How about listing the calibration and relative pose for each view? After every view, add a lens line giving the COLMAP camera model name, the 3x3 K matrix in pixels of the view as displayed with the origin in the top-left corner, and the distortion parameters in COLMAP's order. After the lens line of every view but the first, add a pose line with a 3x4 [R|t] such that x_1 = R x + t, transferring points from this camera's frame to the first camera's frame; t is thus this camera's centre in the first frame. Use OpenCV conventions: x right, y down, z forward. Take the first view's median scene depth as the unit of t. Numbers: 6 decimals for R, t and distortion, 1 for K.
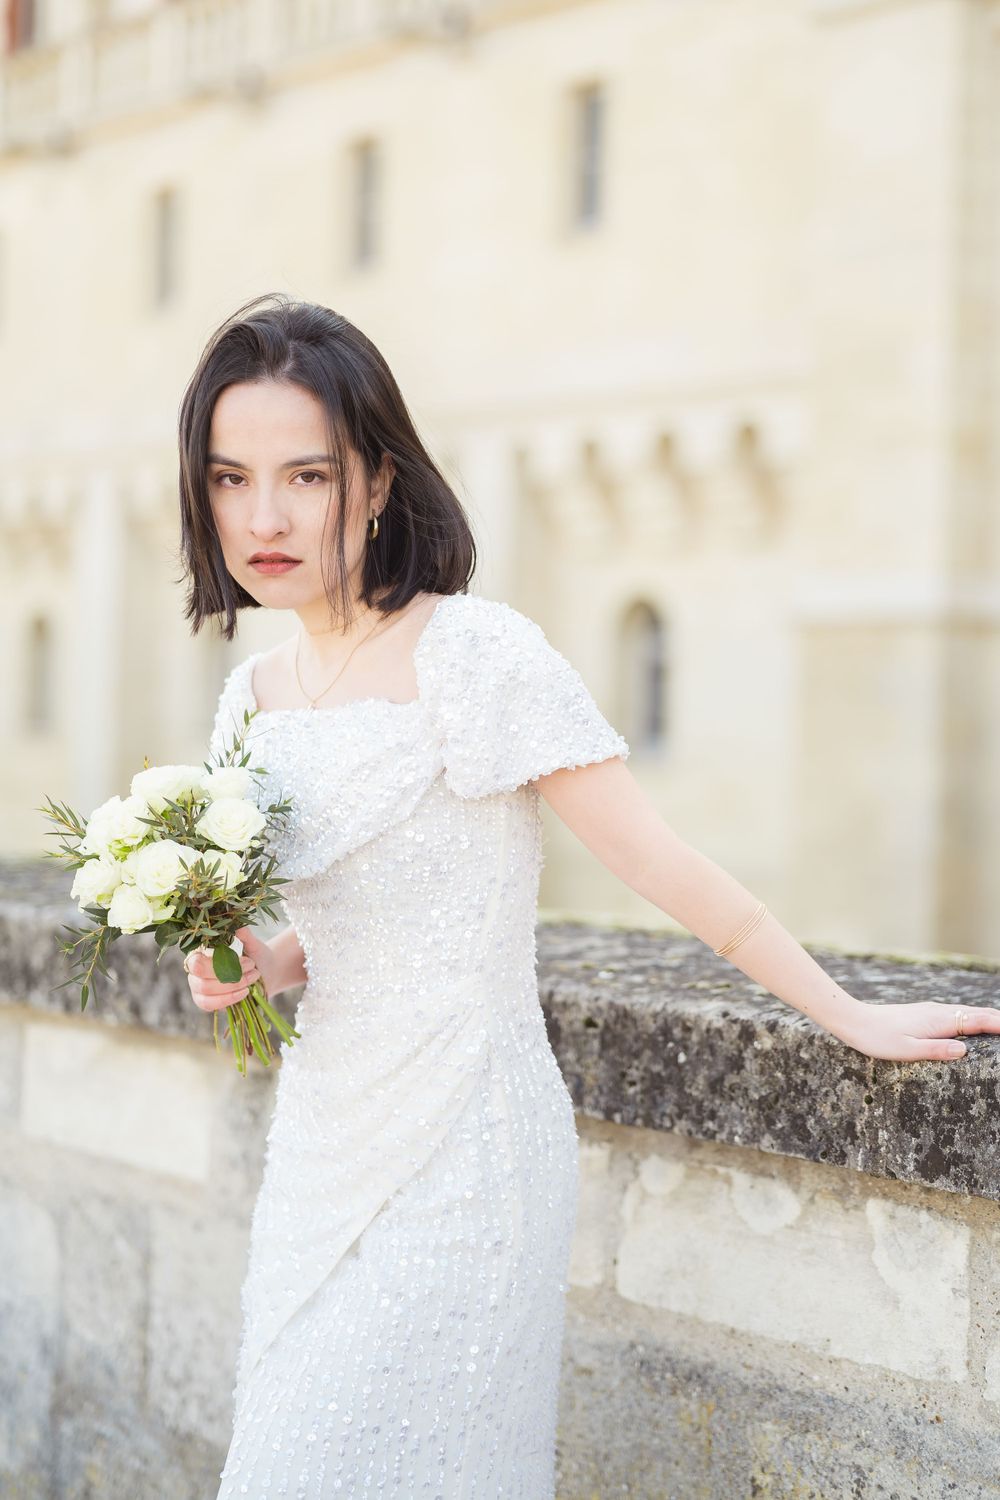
lens RADIAL K [[3232.3, 0, 454.2], [0, 3232.3, 751.8], [0, 0, 1]] dist [0.204575, -1.020643]
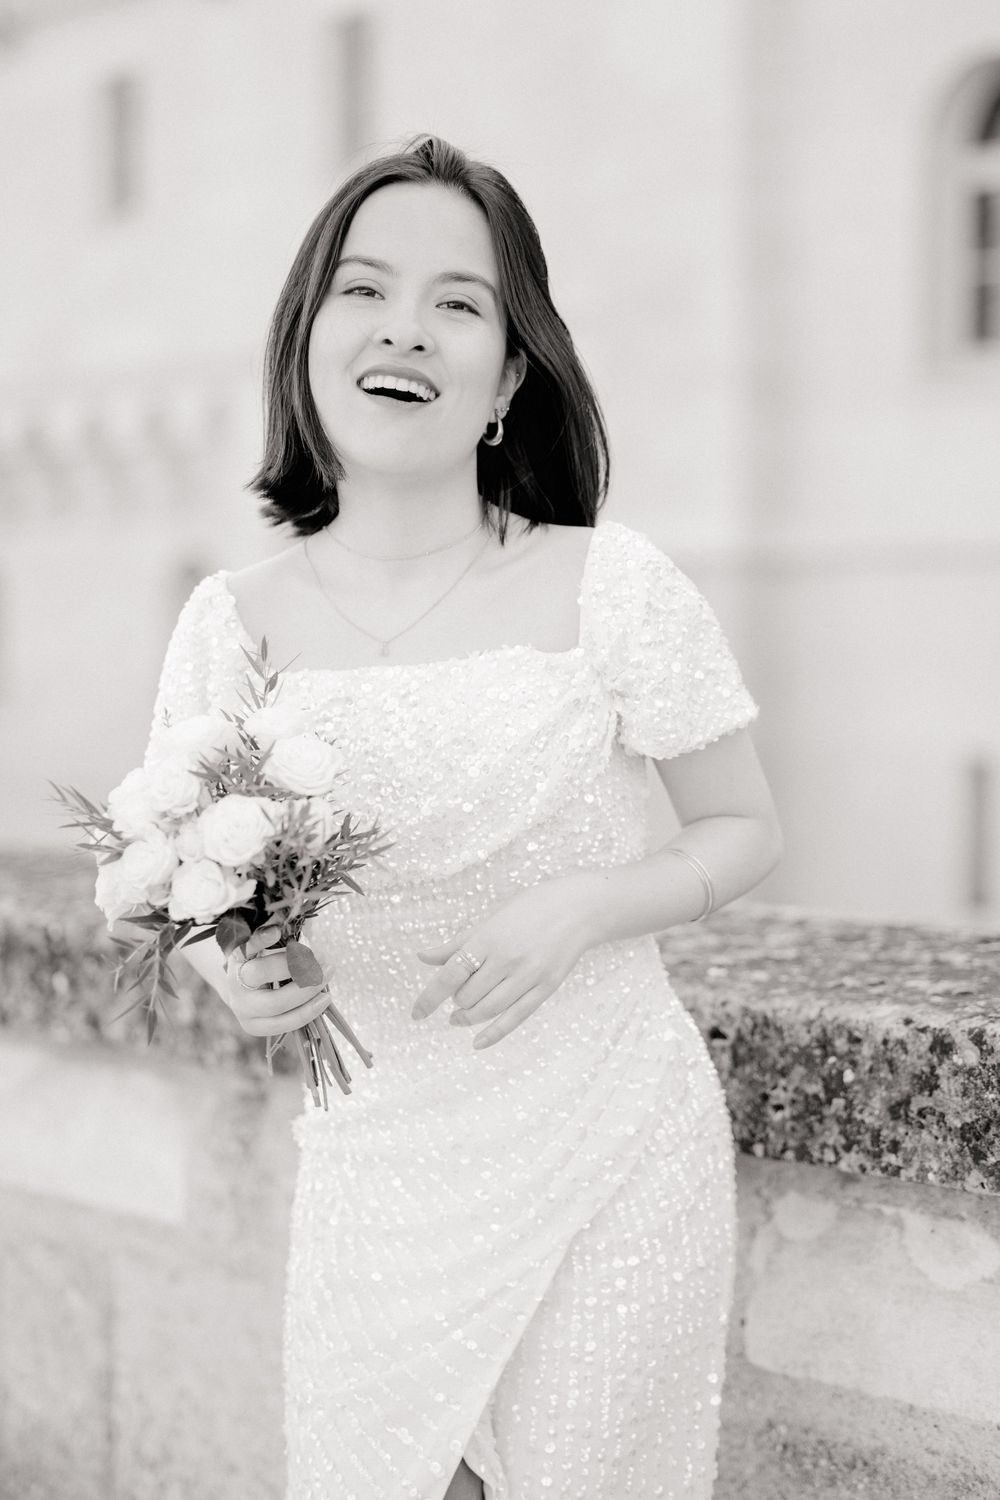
lens RADIAL K [[3232.3, 0, 454.2], [0, 3232.3, 751.8], [0, 0, 1]] dist [0.204575, -1.020643]
pose [[0.996601, -0.025365, 0.078382, -0.087305], [0.024271, 0.999595, 0.014878, -0.000609], [-0.078728, -0.012925, 0.996812, 0.199363]]
